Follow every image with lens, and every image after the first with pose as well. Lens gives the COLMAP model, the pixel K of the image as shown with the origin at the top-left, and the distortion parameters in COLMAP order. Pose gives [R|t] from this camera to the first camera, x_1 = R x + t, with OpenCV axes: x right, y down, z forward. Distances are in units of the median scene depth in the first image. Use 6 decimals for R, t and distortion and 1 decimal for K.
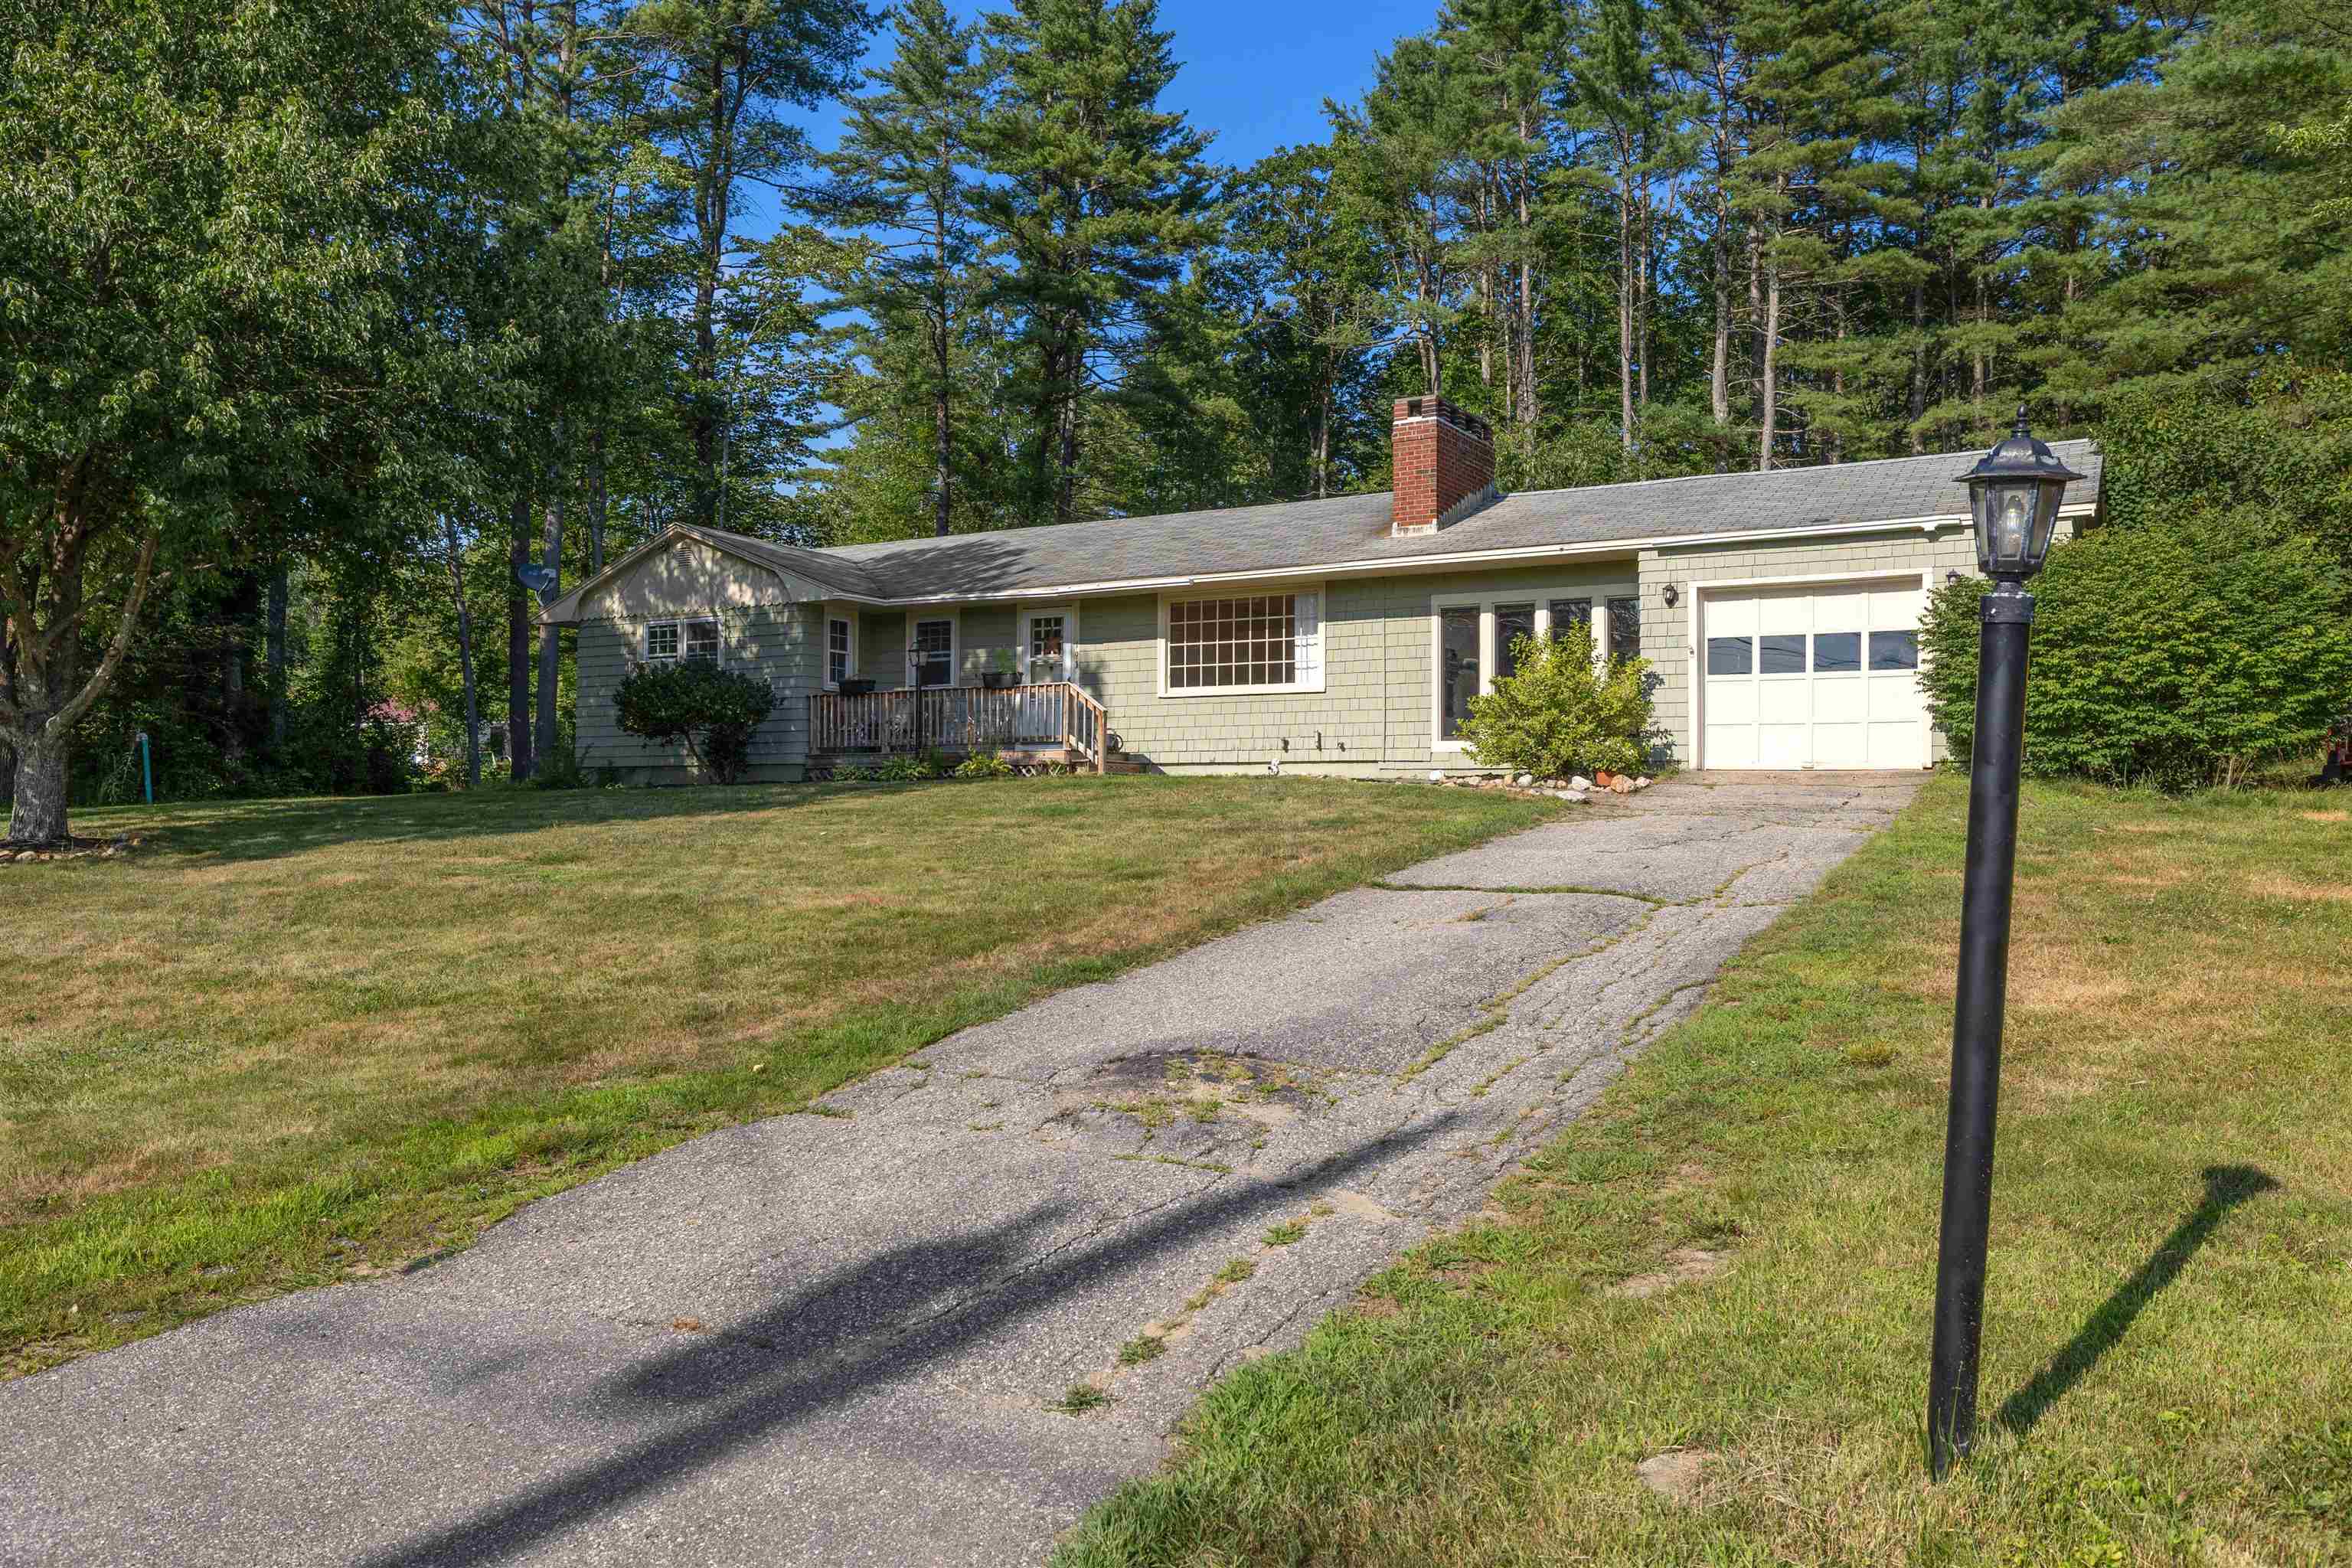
lens RADIAL K [[1635.5, 0, 1176.0], [0, 1635.5, 784.0], [0, 0, 1]] dist [0.001386, -0.000184]
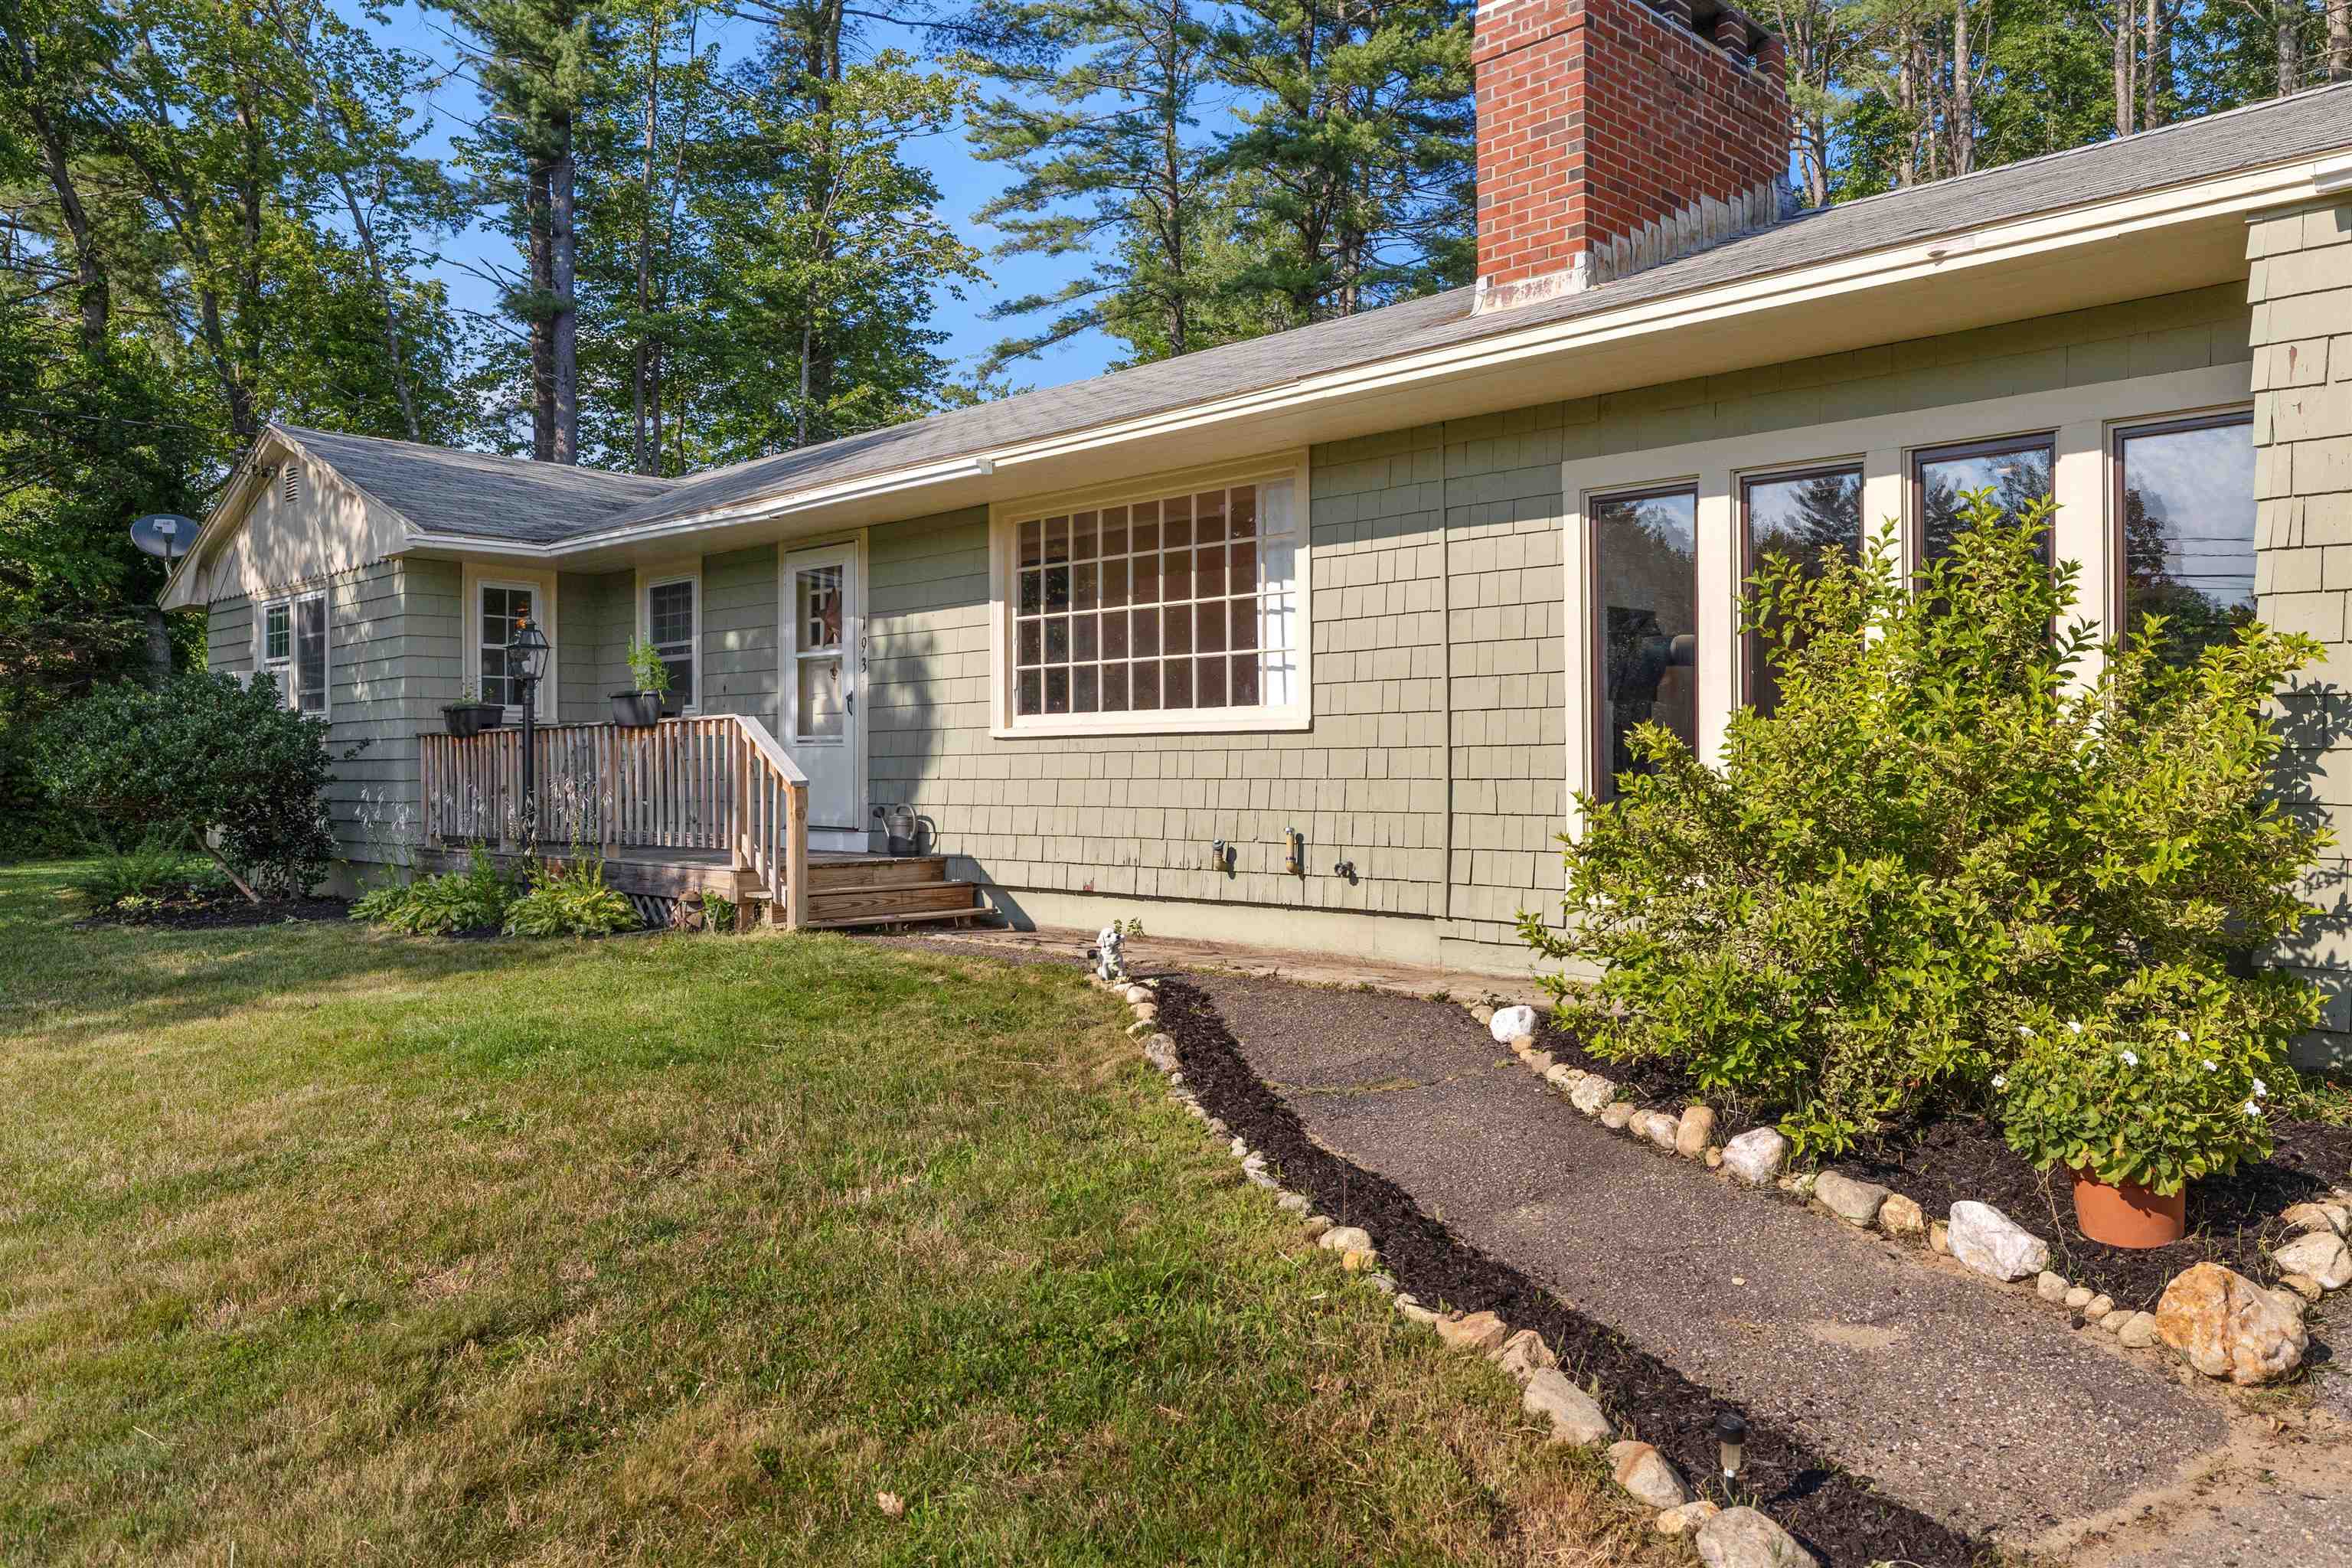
lens RADIAL K [[1635.5, 0, 1176.0], [0, 1635.5, 784.0], [0, 0, 1]] dist [0.001386, -0.000184]
pose [[0.968831, -0.007313, -0.247614, 0.155805], [0.014109, 0.999571, 0.025682, -0.053306], [0.247320, -0.028375, 0.968518, 0.605950]]
